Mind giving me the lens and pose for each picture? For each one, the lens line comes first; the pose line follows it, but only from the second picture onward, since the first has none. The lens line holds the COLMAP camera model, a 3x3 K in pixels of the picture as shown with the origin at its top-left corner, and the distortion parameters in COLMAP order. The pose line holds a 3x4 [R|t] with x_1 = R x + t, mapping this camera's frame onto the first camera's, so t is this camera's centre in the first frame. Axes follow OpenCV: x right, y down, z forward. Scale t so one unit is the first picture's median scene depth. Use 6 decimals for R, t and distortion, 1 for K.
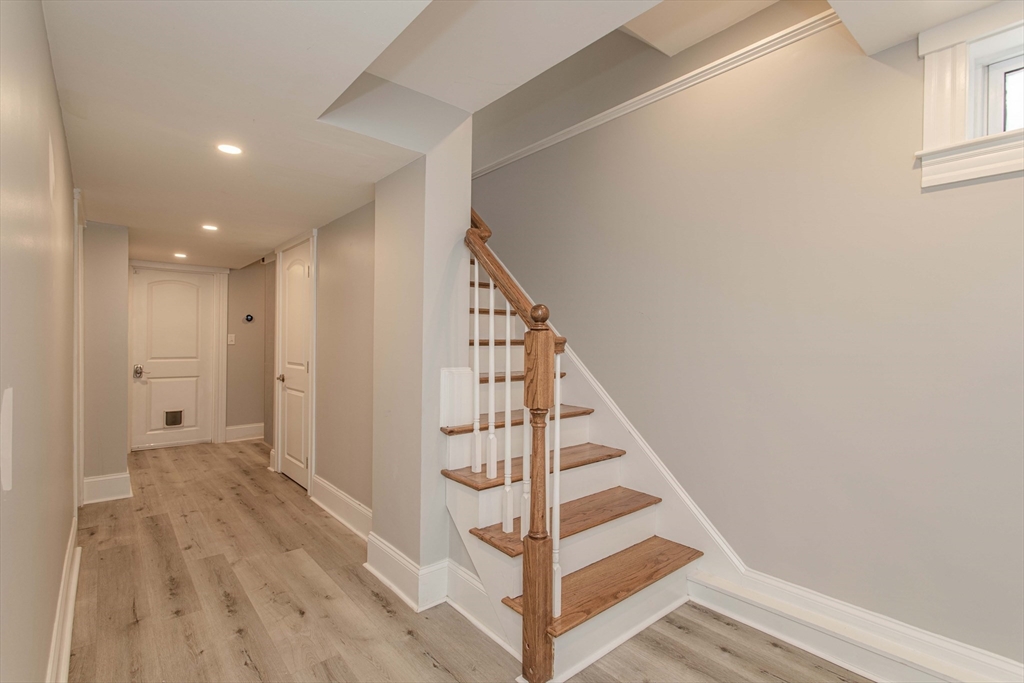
lens RADIAL K [[488.4, 0, 511.6], [0, 488.4, 340.0], [0, 0, 1]] dist [0.002239, 0.000362]
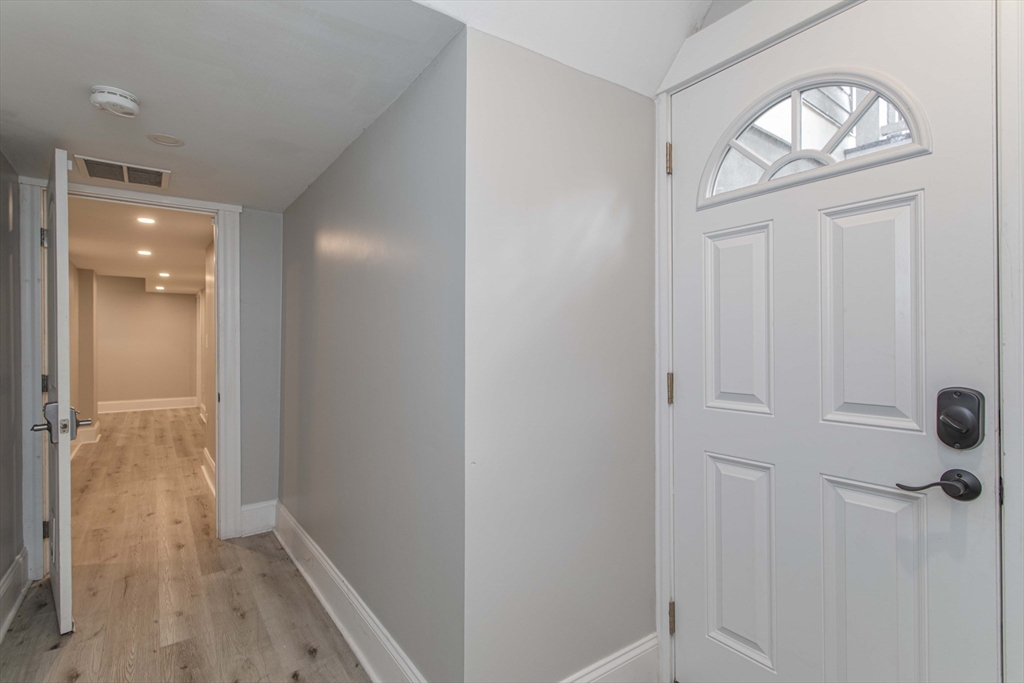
lens RADIAL K [[488.4, 0, 511.6], [0, 488.4, 340.0], [0, 0, 1]] dist [0.002239, 0.000362]
pose [[-0.998179, -0.005379, 0.060081, -2.050725], [-0.005624, 0.999977, -0.003898, -0.005079], [-0.060058, -0.004229, -0.998186, 2.753579]]
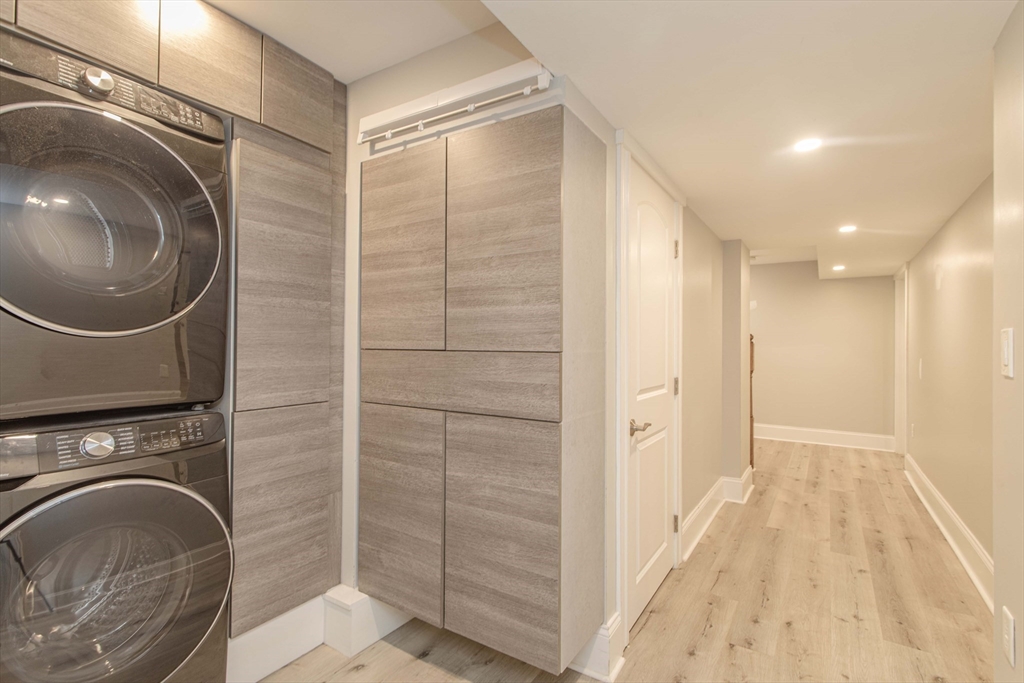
lens RADIAL K [[488.4, 0, 511.6], [0, 488.4, 340.0], [0, 0, 1]] dist [0.002239, 0.000362]
pose [[-0.295786, -0.000154, 0.955254, -1.297490], [-0.012697, 0.999912, -0.003771, -0.005325], [-0.955170, -0.013244, -0.295762, 1.838178]]
